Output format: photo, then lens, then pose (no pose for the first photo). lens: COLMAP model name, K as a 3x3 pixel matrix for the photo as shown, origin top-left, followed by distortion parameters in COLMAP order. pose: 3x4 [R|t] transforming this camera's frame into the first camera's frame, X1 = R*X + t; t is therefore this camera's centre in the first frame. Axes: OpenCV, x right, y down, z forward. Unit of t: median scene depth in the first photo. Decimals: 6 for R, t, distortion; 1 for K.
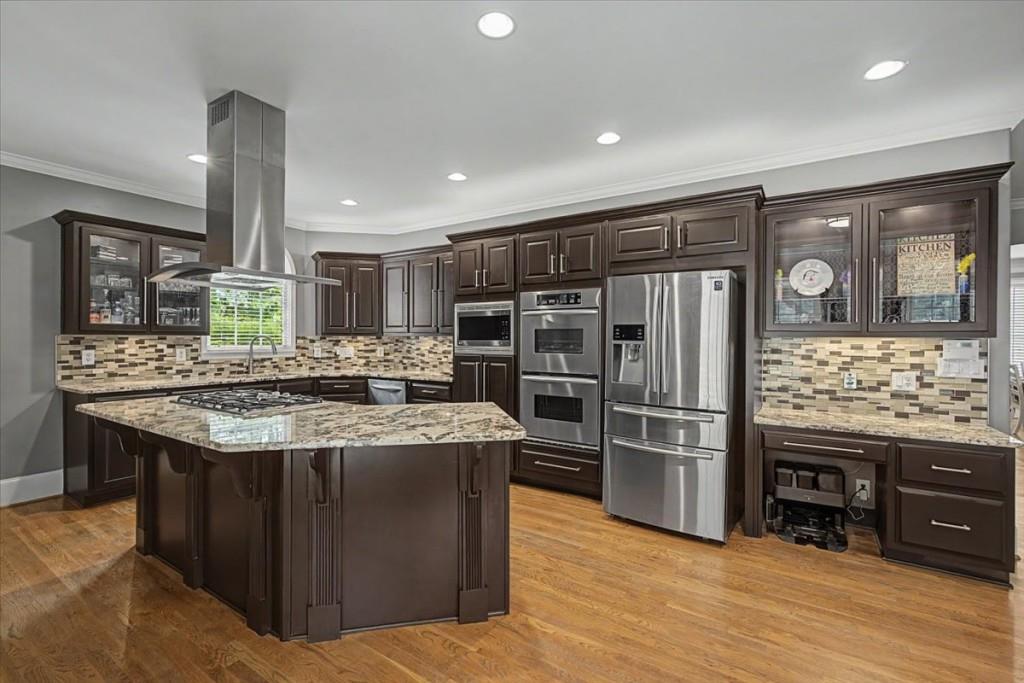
lens RADIAL K [[461.4, 0, 511.7], [0, 461.4, 337.0], [0, 0, 1]] dist [-0.006952, 0.003947]
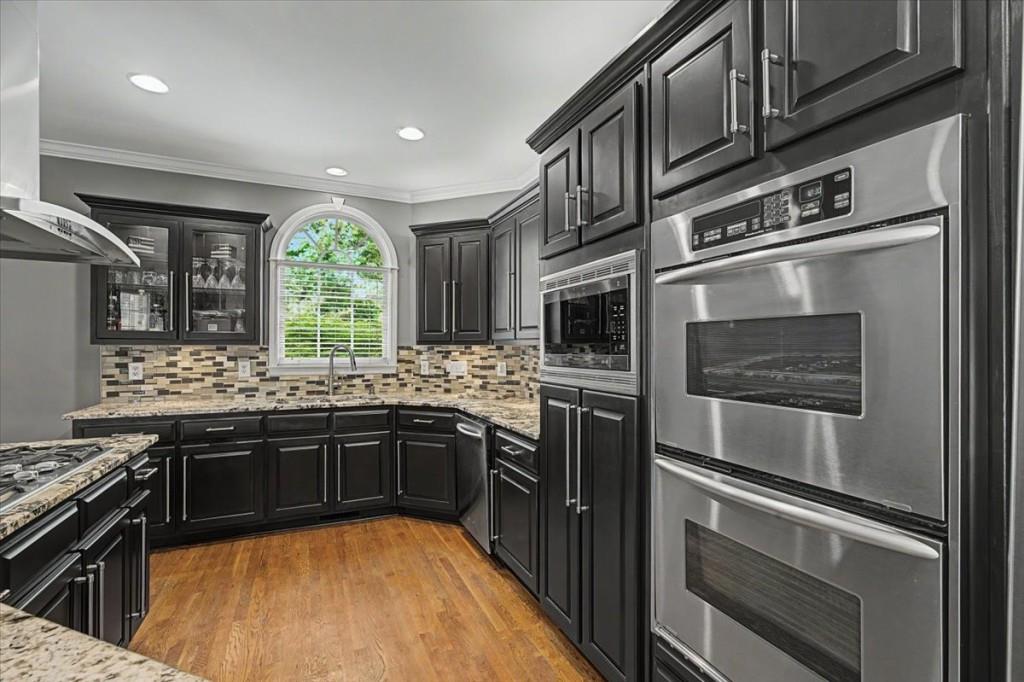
lens RADIAL K [[461.4, 0, 514.9], [0, 461.4, 346.3], [0, 0, 1]] dist [-0.006952, 0.003947]
pose [[0.854675, -0.001418, -0.519161, 0.112208], [0.001120, 0.999999, -0.000887, 0.000010], [0.519162, 0.000177, 0.854676, 0.627679]]
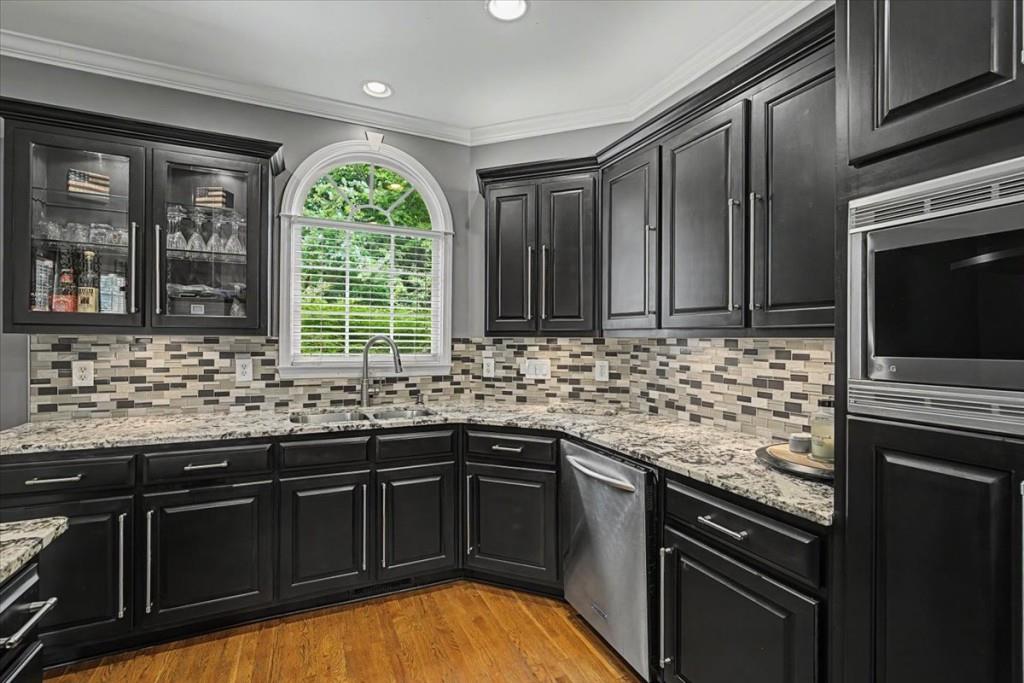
lens RADIAL K [[461.4, 0, 515.0], [0, 461.4, 340.1], [0, 0, 1]] dist [-0.006952, 0.003947]
pose [[0.855803, 0.003957, -0.517287, -0.162126], [-0.003872, 0.999992, 0.001244, 0.000013], [0.517287, 0.000939, 0.855811, 0.773938]]
